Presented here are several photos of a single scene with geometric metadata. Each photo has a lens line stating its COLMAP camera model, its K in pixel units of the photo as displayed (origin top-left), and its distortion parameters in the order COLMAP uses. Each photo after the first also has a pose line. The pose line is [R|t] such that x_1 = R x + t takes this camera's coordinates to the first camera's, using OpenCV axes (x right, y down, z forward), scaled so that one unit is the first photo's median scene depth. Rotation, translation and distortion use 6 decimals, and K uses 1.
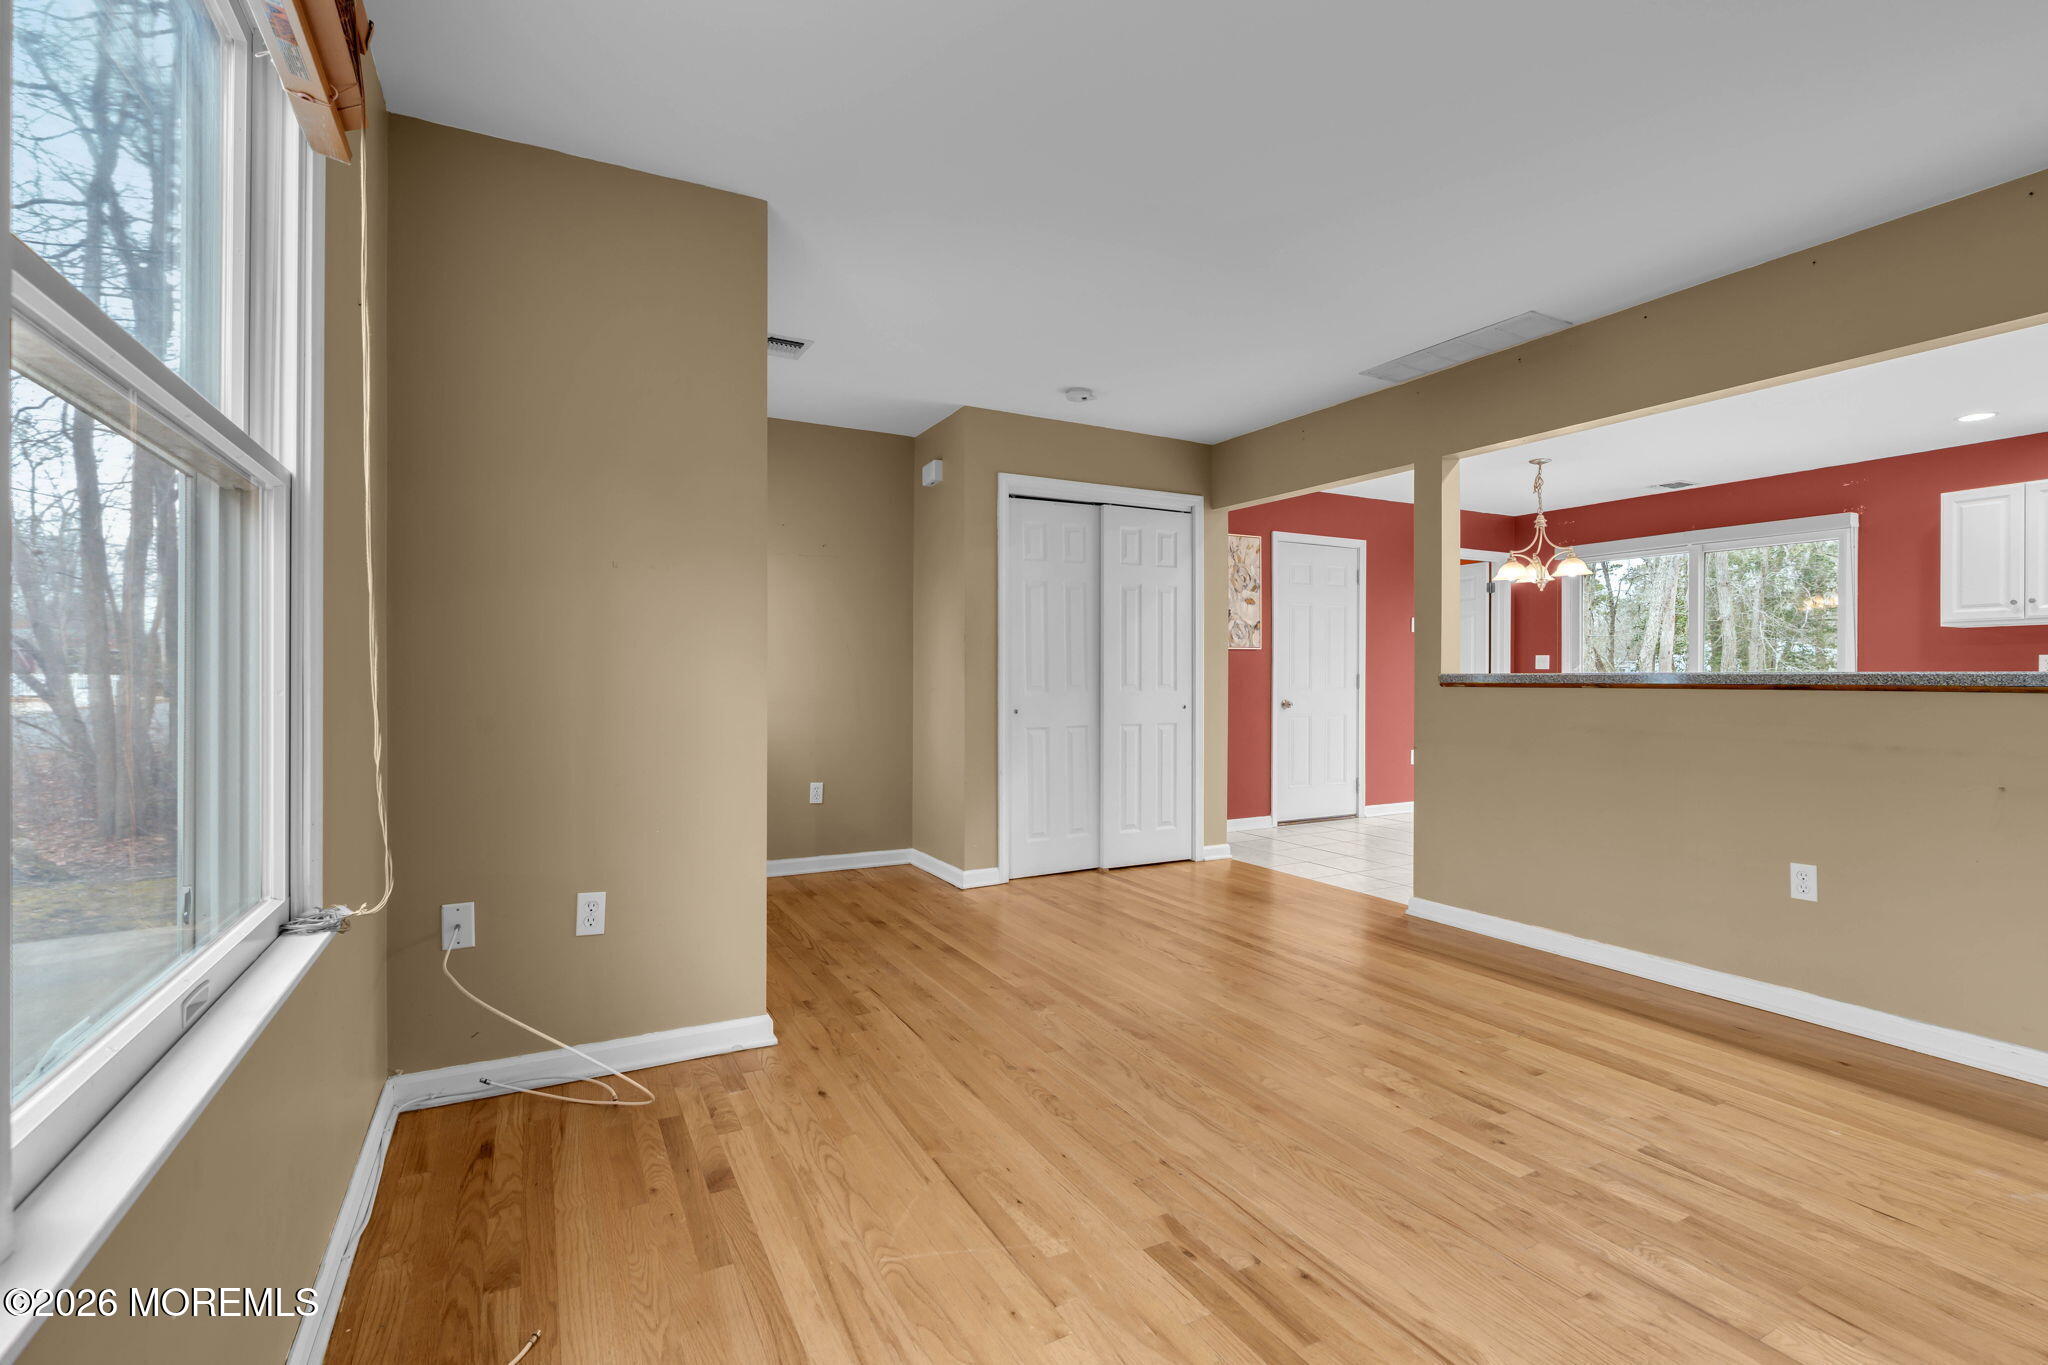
lens RADIAL K [[924.4, 0, 1027.7], [0, 924.4, 681.7], [0, 0, 1]] dist [-0.011758, 0.004486]
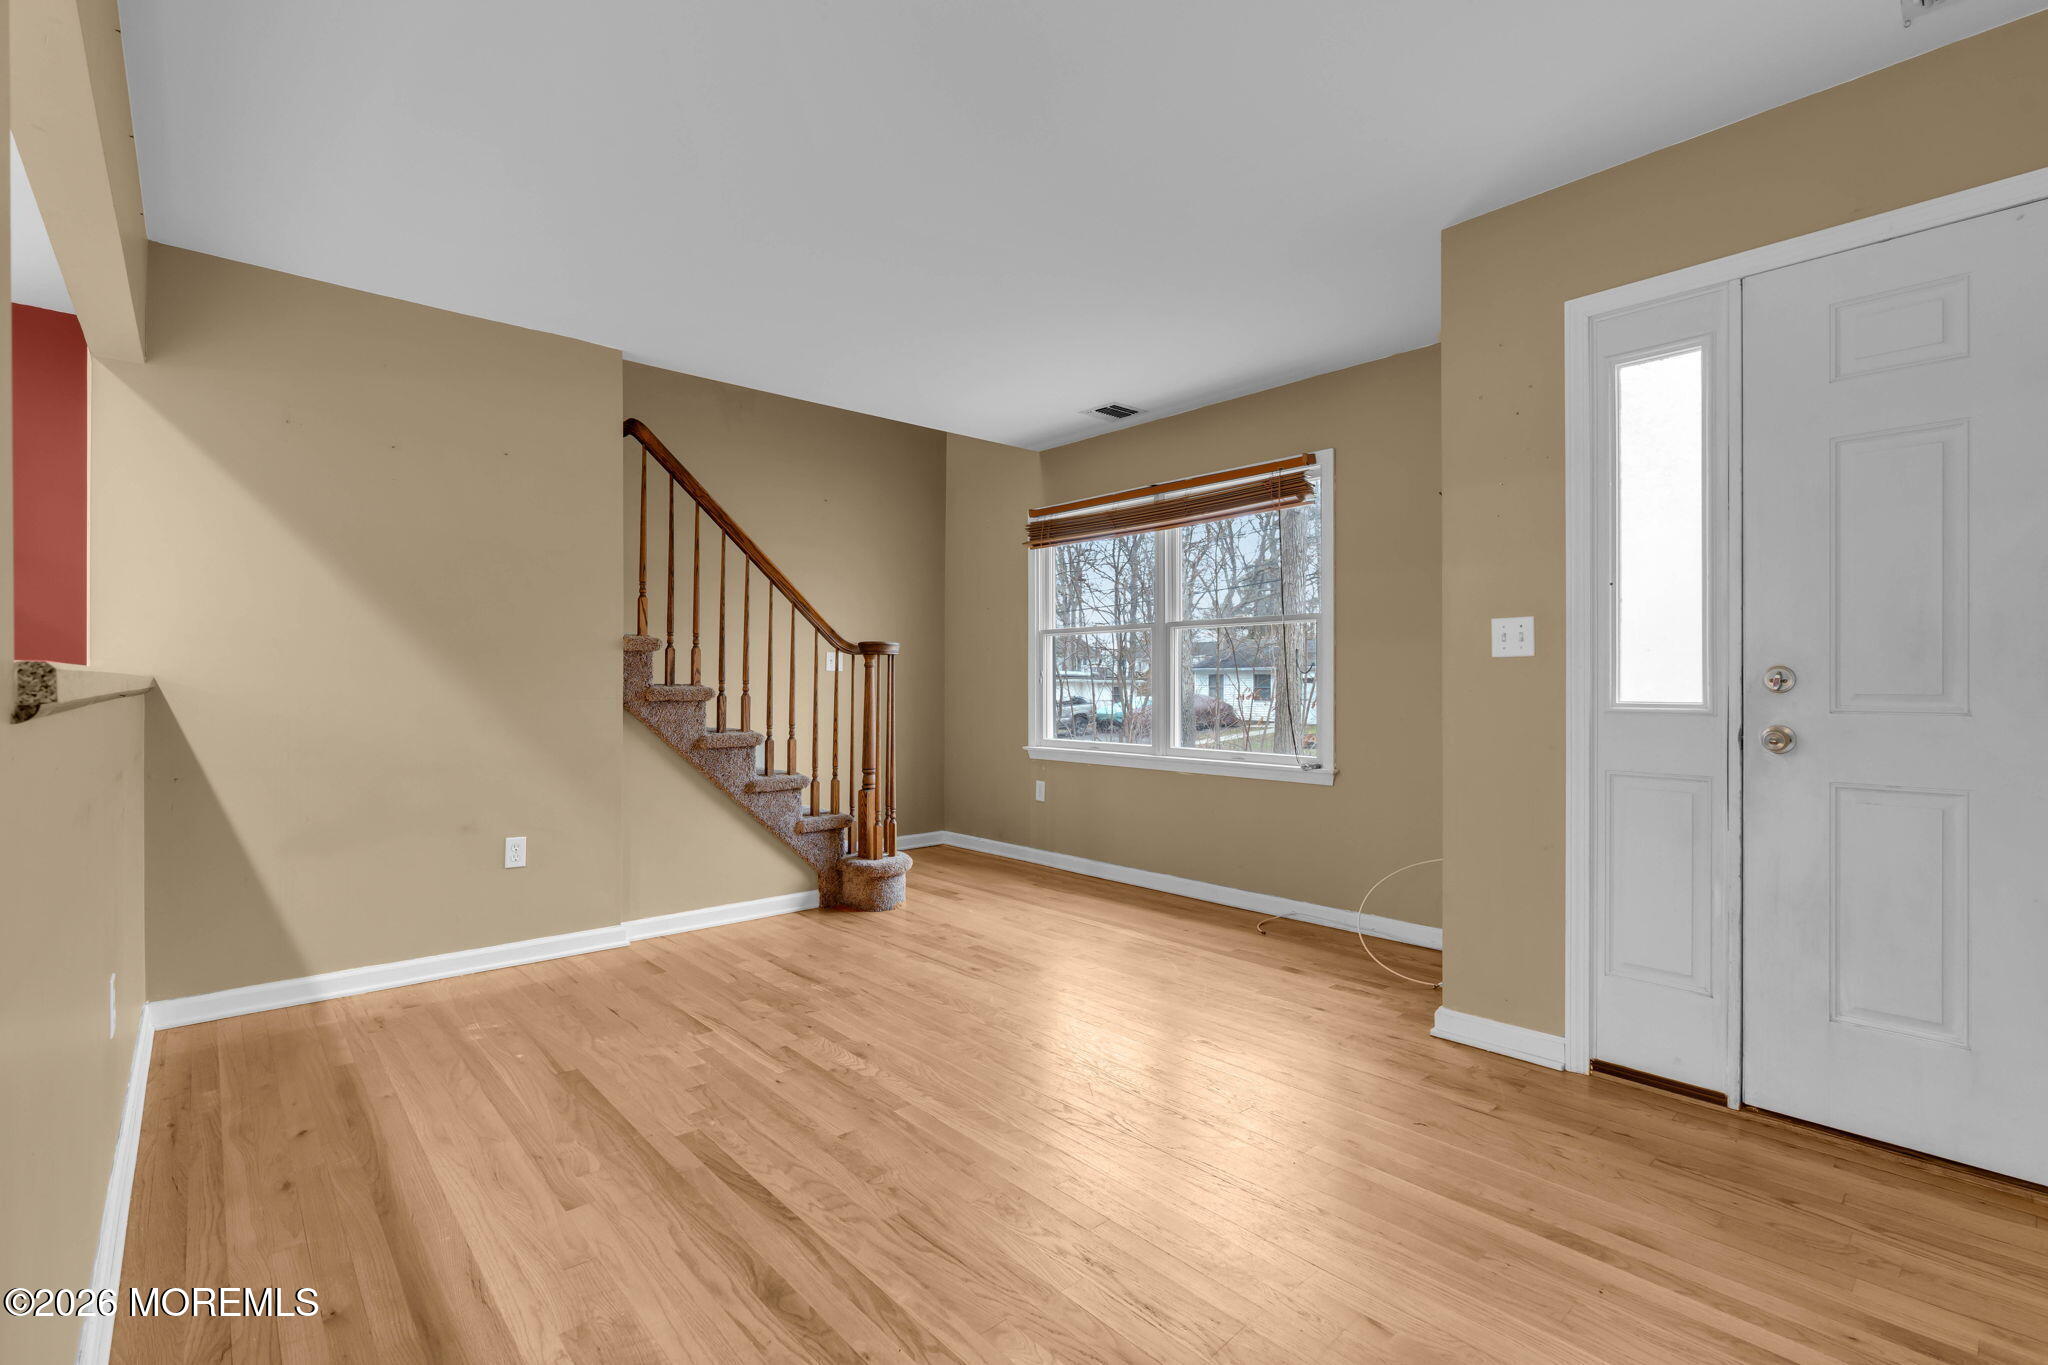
lens RADIAL K [[929.3, 0, 1027.4], [0, 929.3, 681.0], [0, 0, 1]] dist [-0.011454, 0.004601]
pose [[-0.972257, -0.003369, -0.233892, 0.330484], [-0.004121, 0.999988, 0.002725, -0.006353], [0.233880, 0.003613, -0.972259, 1.506475]]
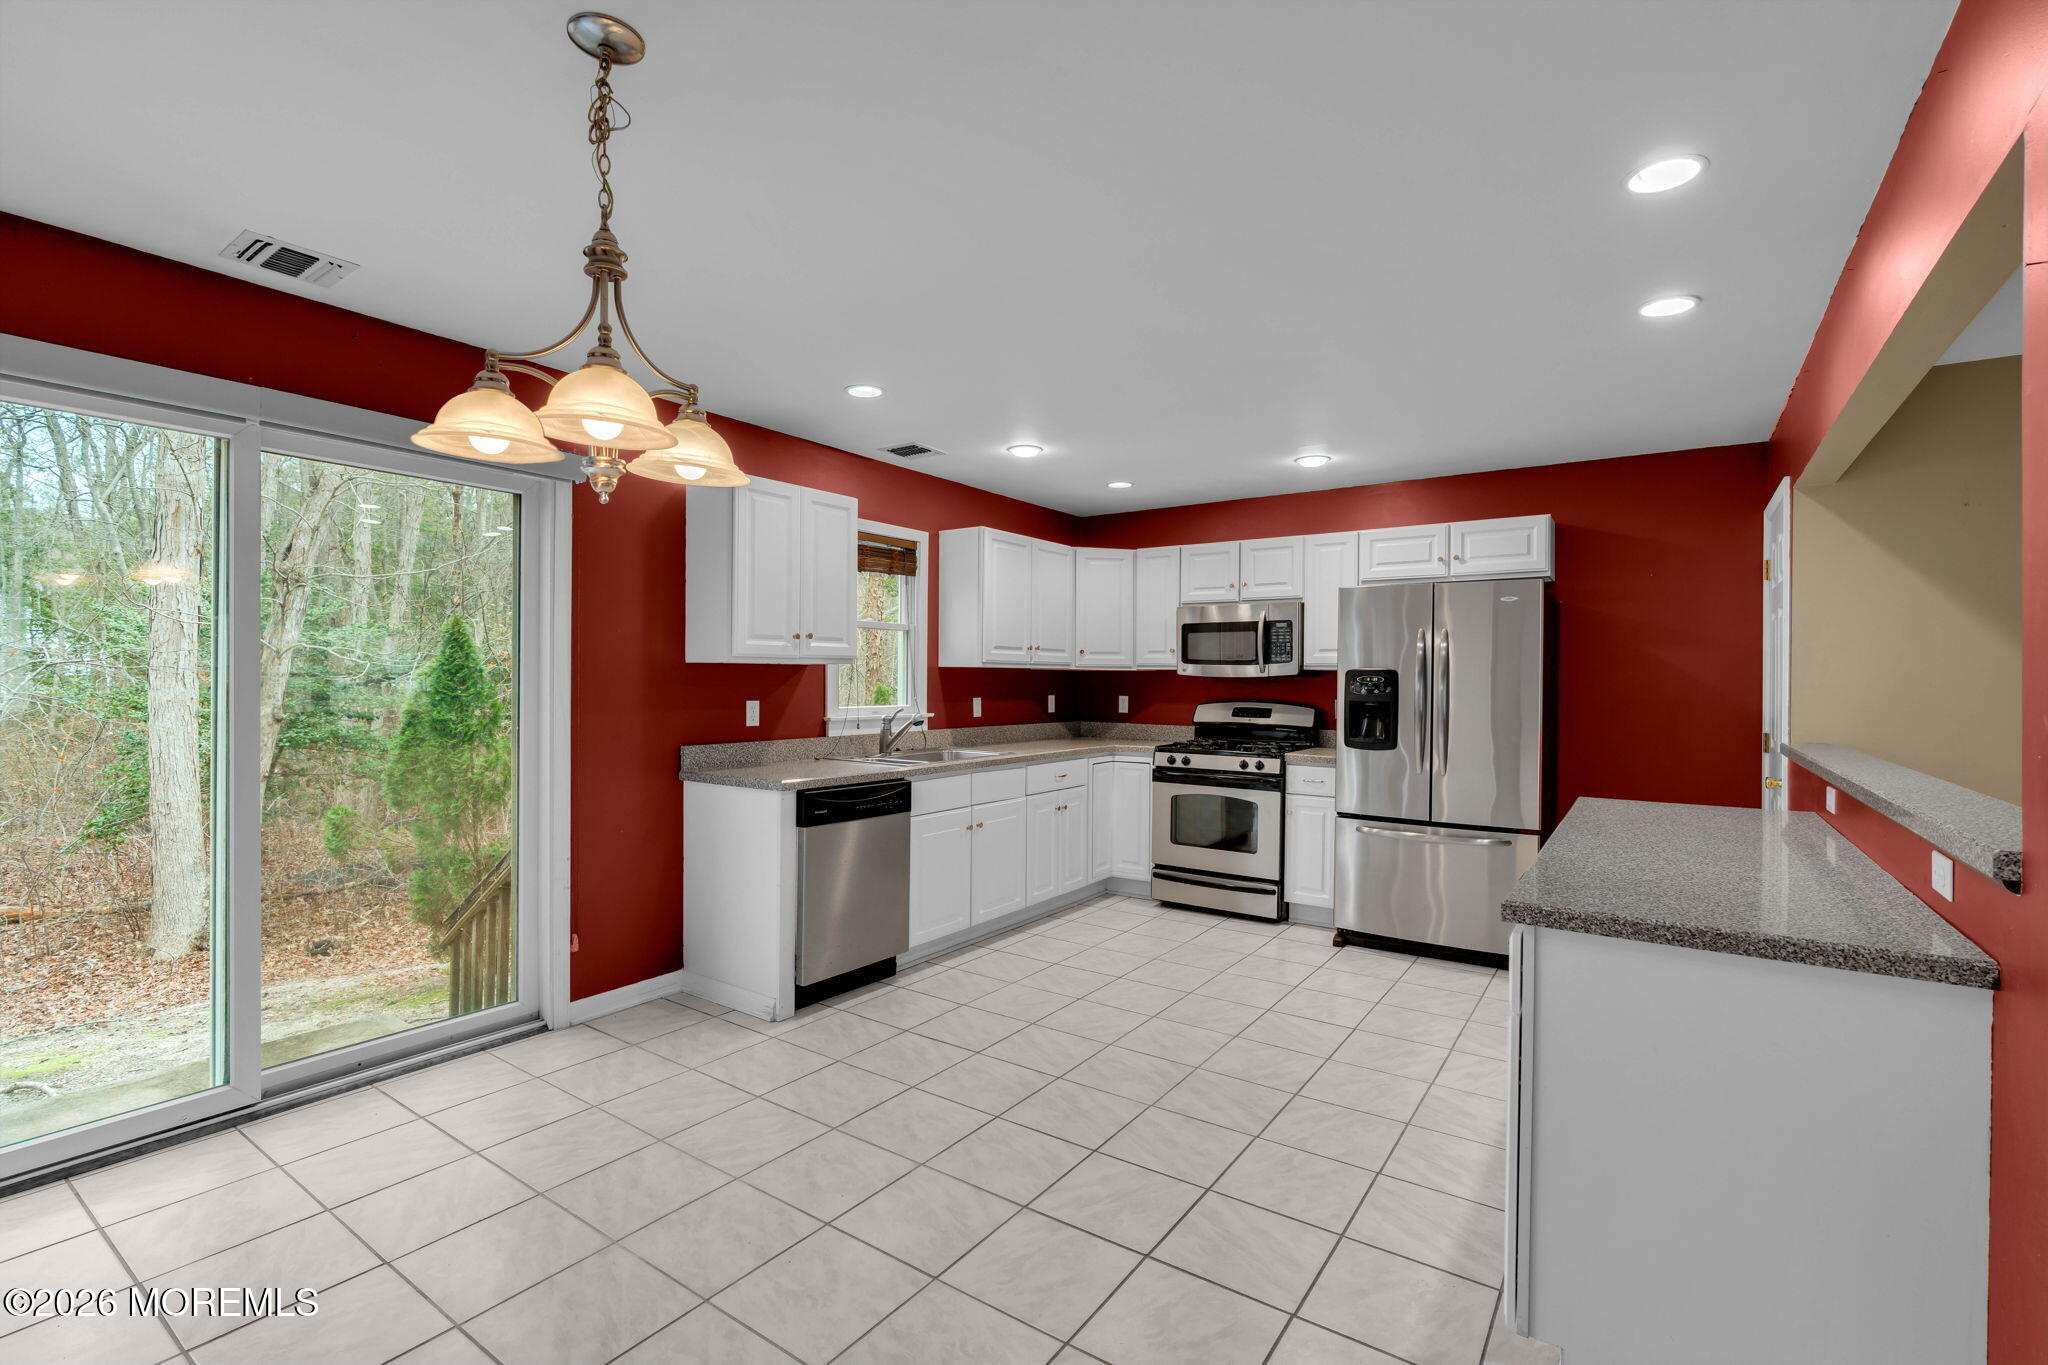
lens RADIAL K [[915.9, 0, 1026.5], [0, 915.9, 681.5], [0, 0, 1]] dist [-0.010066, 0.002989]
pose [[-0.449696, -0.006457, 0.893158, 0.426564], [-0.002621, 0.999979, 0.005909, -0.077695], [-0.893178, 0.000317, -0.449703, 1.727565]]
